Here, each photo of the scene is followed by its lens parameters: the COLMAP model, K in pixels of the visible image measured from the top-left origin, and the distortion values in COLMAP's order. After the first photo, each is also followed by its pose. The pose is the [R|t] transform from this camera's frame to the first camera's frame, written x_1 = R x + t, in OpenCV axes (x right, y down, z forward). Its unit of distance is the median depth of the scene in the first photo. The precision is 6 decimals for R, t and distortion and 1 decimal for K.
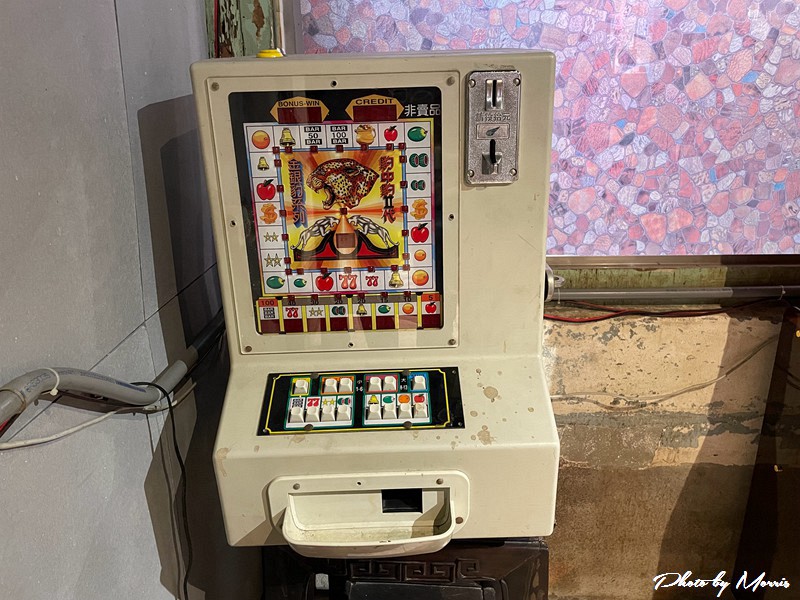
lens RADIAL K [[609.8, 0, 401.5], [0, 609.8, 300.1], [0, 0, 1]] dist [0.004693, 0.000620]
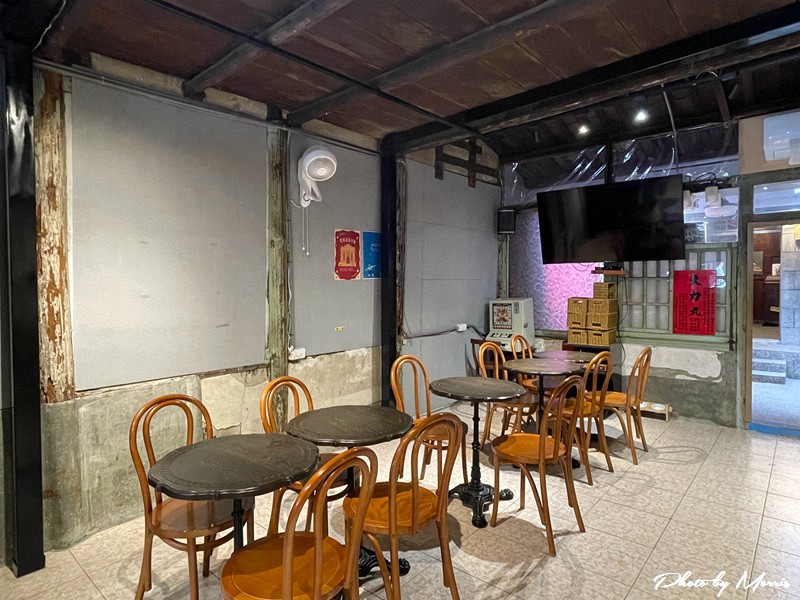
lens RADIAL K [[462.1, 0, 399.5], [0, 462.1, 298.4], [0, 0, 1]] dist [0.002831, -0.000024]
pose [[0.787073, 0.029149, -0.616171, 3.033028], [-0.212045, 0.950797, -0.225879, 1.546719], [0.579270, 0.308439, 0.754527, -5.365453]]
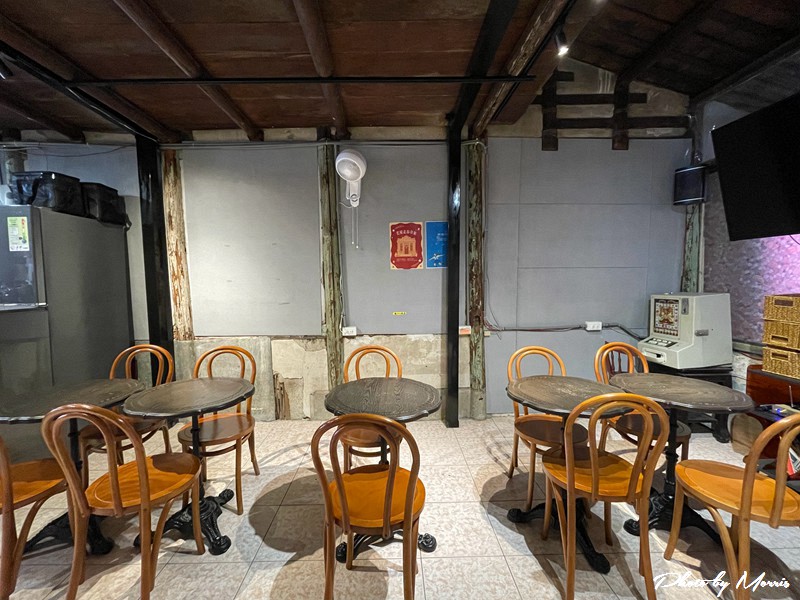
lens RADIAL K [[337.4, 0, 398.9], [0, 337.4, 299.1], [0, 0, 1]] dist [-0.002079, 0.000052]
pose [[0.082469, 0.076422, -0.993659, 3.441467], [-0.331456, 0.942398, 0.044971, 0.510915], [0.939860, 0.325645, 0.103049, -2.310107]]
